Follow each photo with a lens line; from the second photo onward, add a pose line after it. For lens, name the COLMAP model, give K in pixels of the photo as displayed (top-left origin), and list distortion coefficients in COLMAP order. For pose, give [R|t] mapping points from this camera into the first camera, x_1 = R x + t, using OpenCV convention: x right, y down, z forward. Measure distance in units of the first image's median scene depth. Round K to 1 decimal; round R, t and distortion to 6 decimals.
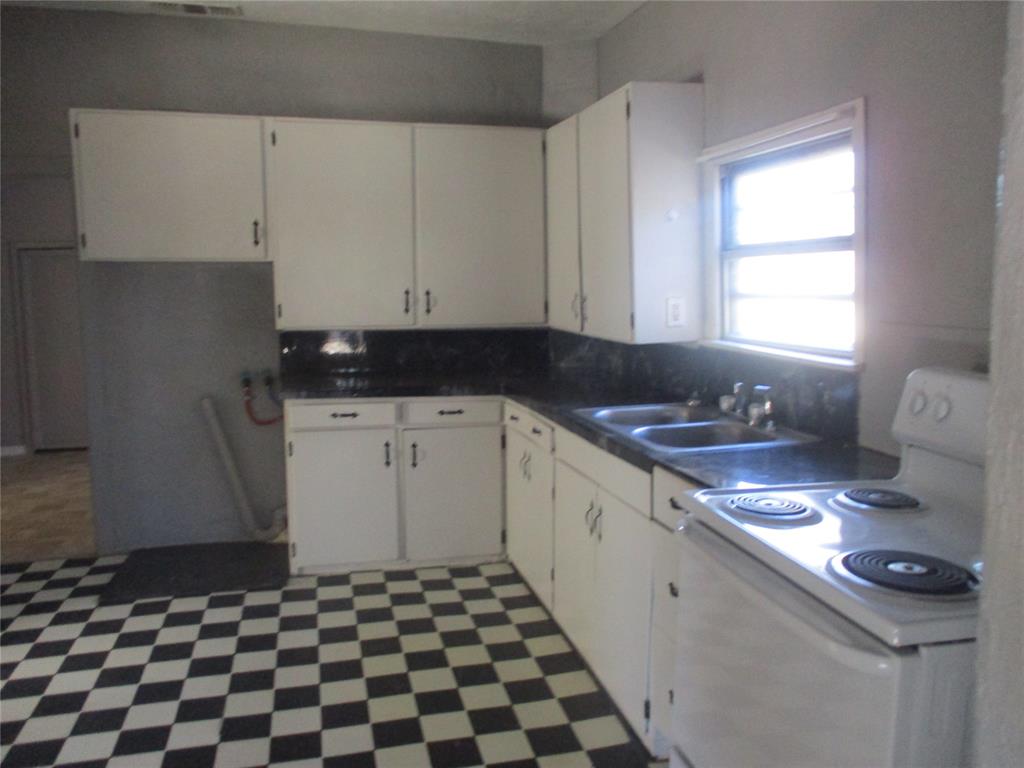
lens RADIAL K [[862.6, 0, 513.0], [0, 862.6, 382.8], [0, 0, 1]] dist [-0.005991, -0.012141]
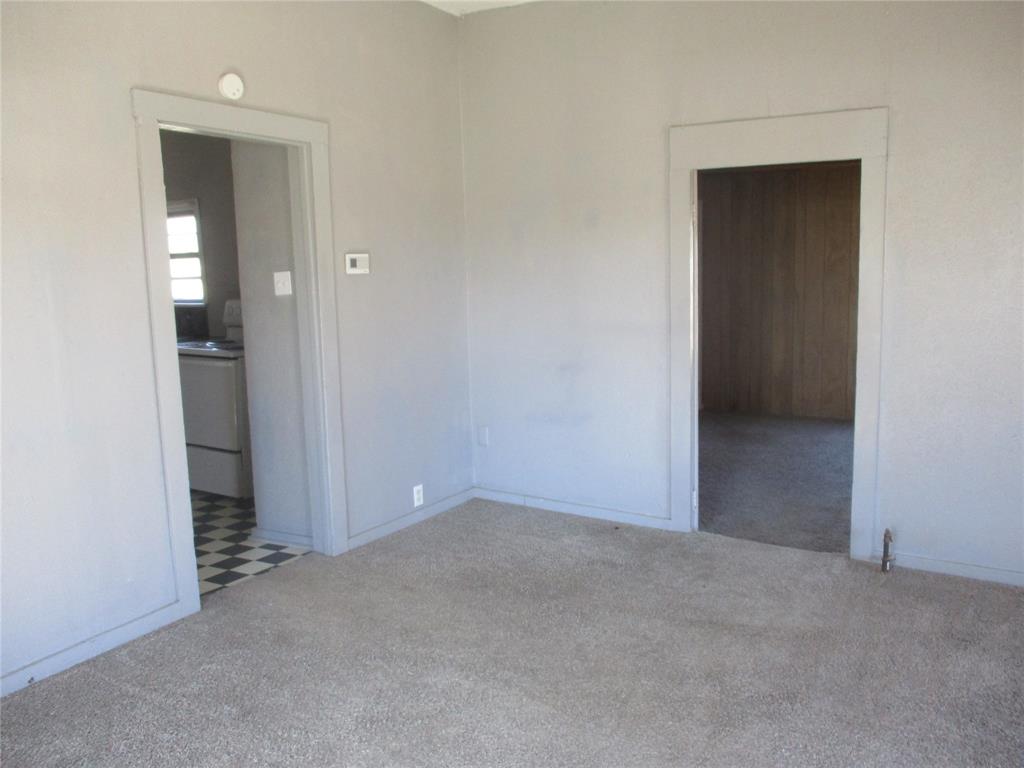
lens RADIAL K [[862.6, 0, 511.2], [0, 862.6, 384.5], [0, 0, 1]] dist [-0.005991, -0.012141]
pose [[0.717689, -0.089152, 0.690634, -0.074524], [0.087102, 0.995475, 0.037990, 0.020199], [-0.690895, 0.032891, 0.722206, -0.148033]]
